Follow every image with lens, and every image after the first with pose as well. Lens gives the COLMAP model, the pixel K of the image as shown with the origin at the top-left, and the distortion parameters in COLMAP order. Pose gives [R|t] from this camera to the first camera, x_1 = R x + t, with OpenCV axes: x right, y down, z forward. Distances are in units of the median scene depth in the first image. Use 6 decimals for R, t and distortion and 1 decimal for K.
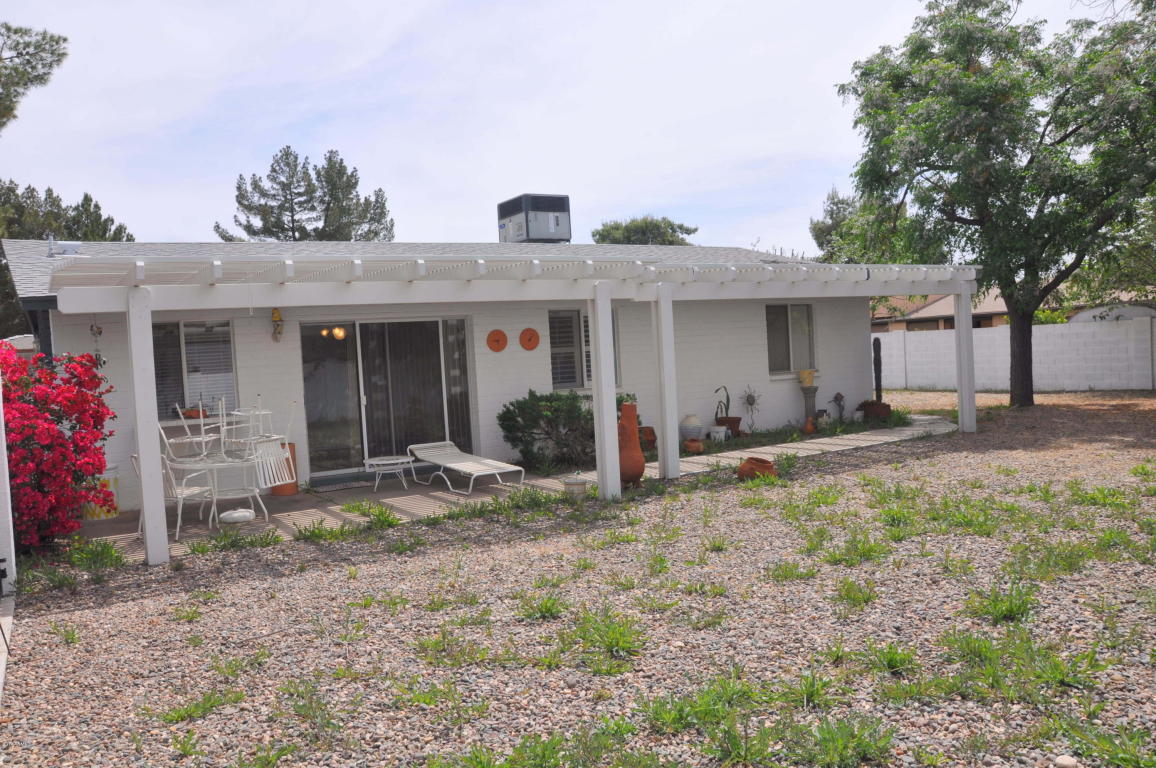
lens RADIAL K [[940.1, 0, 544.9], [0, 940.1, 388.9], [0, 0, 1]] dist [-0.157998, 0.144484]
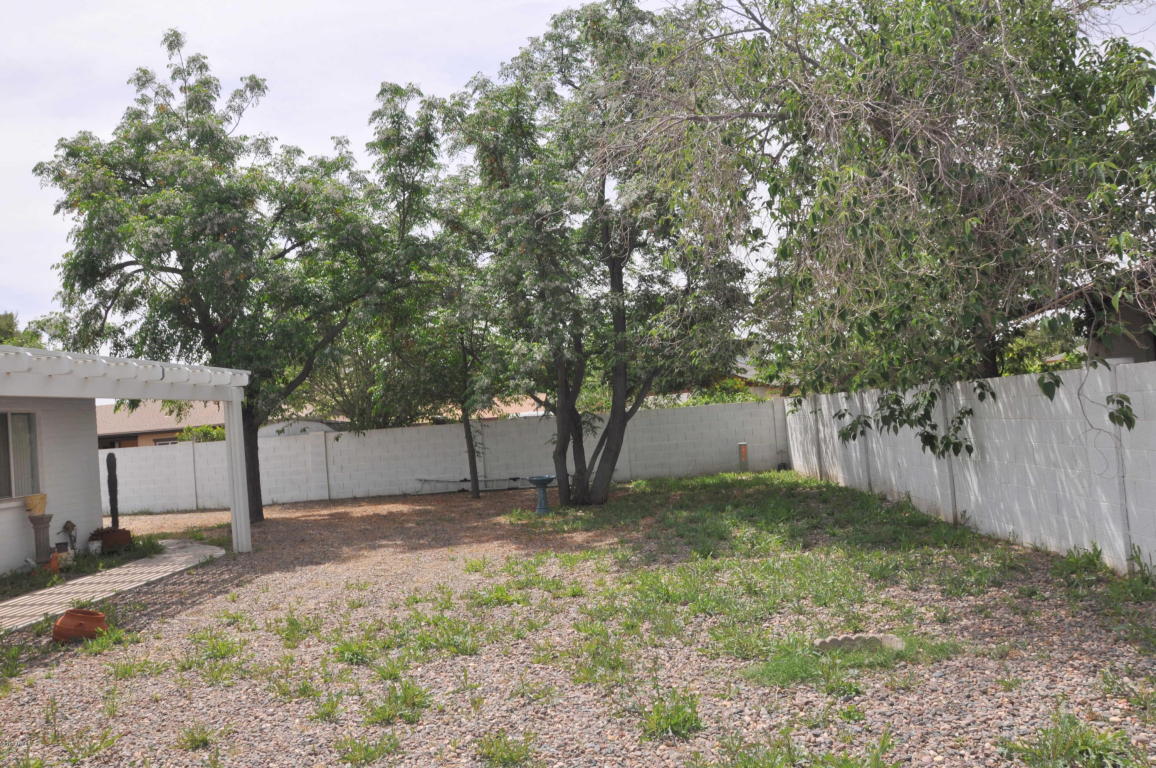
lens RADIAL K [[940.1, 0, 544.9], [0, 940.1, 388.9], [0, 0, 1]] dist [-0.157998, 0.144484]
pose [[0.576079, 0.037377, 0.816539, -0.103122], [0.076512, 0.992102, -0.099394, 0.000238], [-0.813805, 0.119734, 0.568670, 0.182816]]
